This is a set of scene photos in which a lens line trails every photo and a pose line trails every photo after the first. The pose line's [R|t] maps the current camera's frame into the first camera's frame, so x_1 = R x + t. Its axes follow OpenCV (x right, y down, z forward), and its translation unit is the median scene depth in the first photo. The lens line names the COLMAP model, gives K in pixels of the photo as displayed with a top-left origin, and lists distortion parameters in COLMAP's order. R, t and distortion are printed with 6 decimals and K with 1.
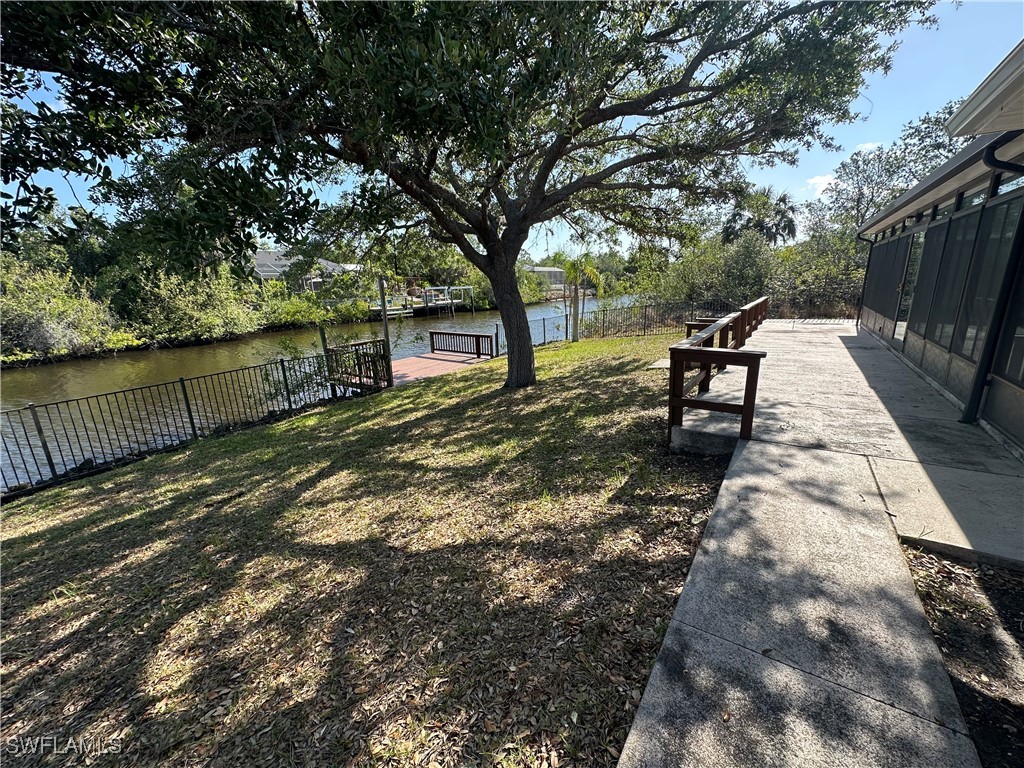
lens RADIAL K [[407.7, 0, 512.0], [0, 407.7, 384.0], [0, 0, 1]] dist [-0.001239, -0.000268]
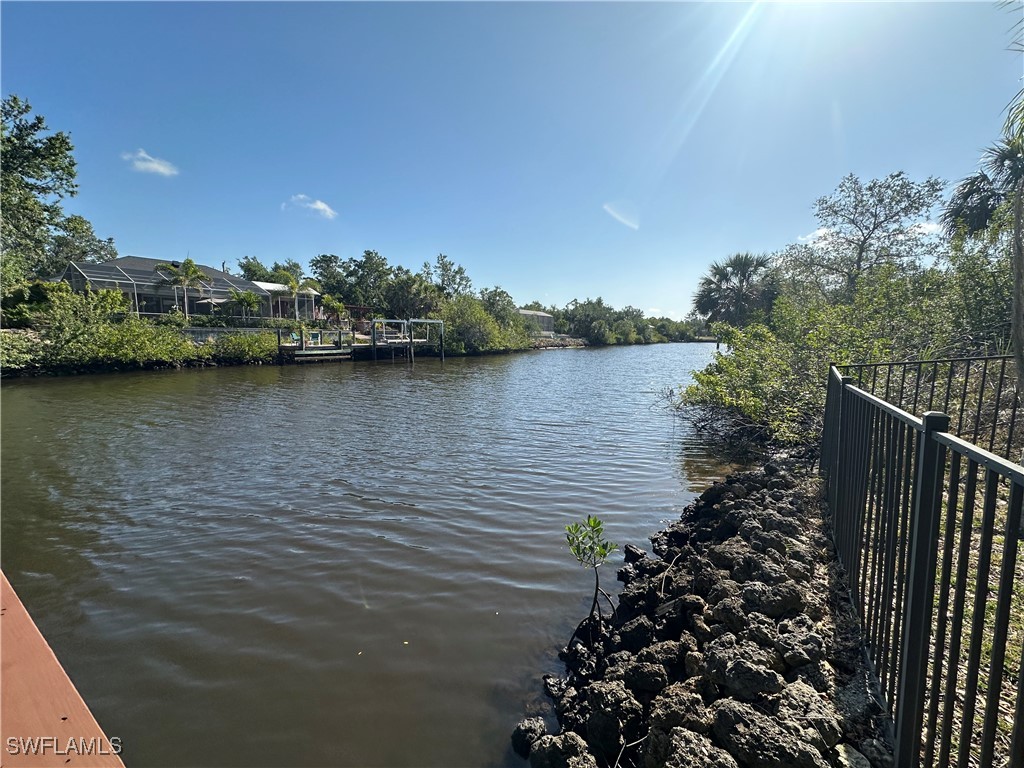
lens RADIAL K [[407.7, 0, 512.0], [0, 407.7, 384.0], [0, 0, 1]] dist [-0.001239, -0.000268]
pose [[0.997147, 0.036836, 0.065878, -0.022216], [-0.028636, 0.992196, -0.121358, -0.052913], [-0.069835, 0.119125, 0.990420, 0.325926]]
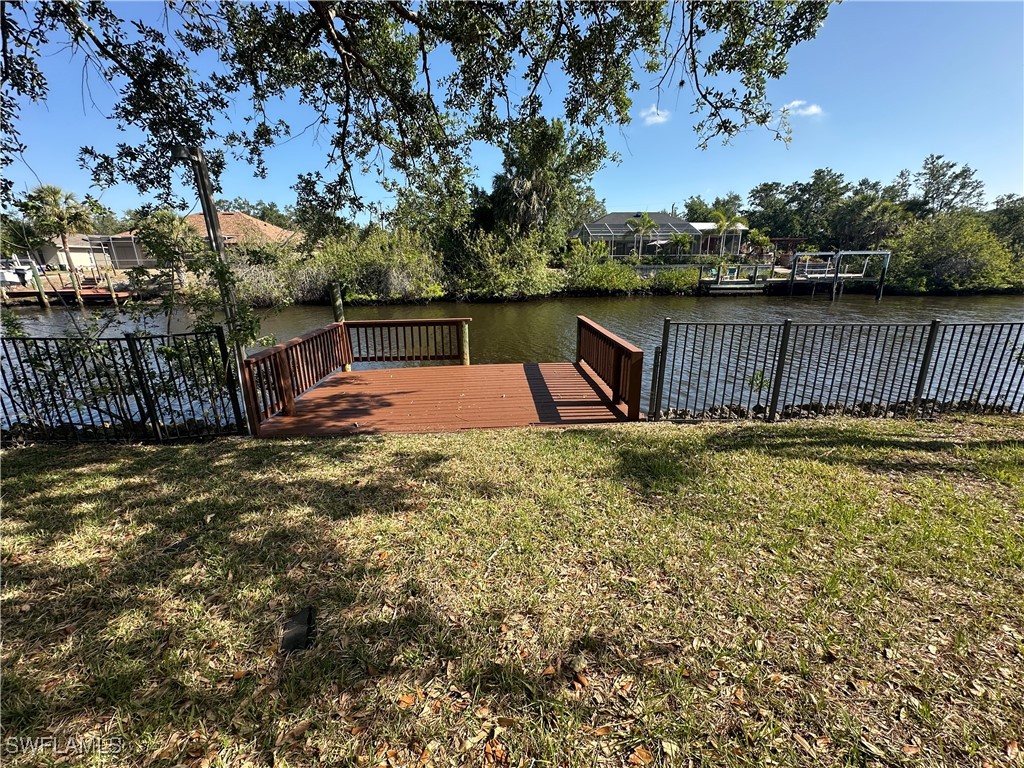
lens RADIAL K [[407.7, 0, 512.0], [0, 407.7, 384.0], [0, 0, 1]] dist [-0.001239, -0.000268]
pose [[0.621196, 0.246796, -0.743779, 0.044963], [-0.198620, 0.967708, 0.155214, -0.040793], [0.758067, 0.051311, 0.650155, 0.233847]]
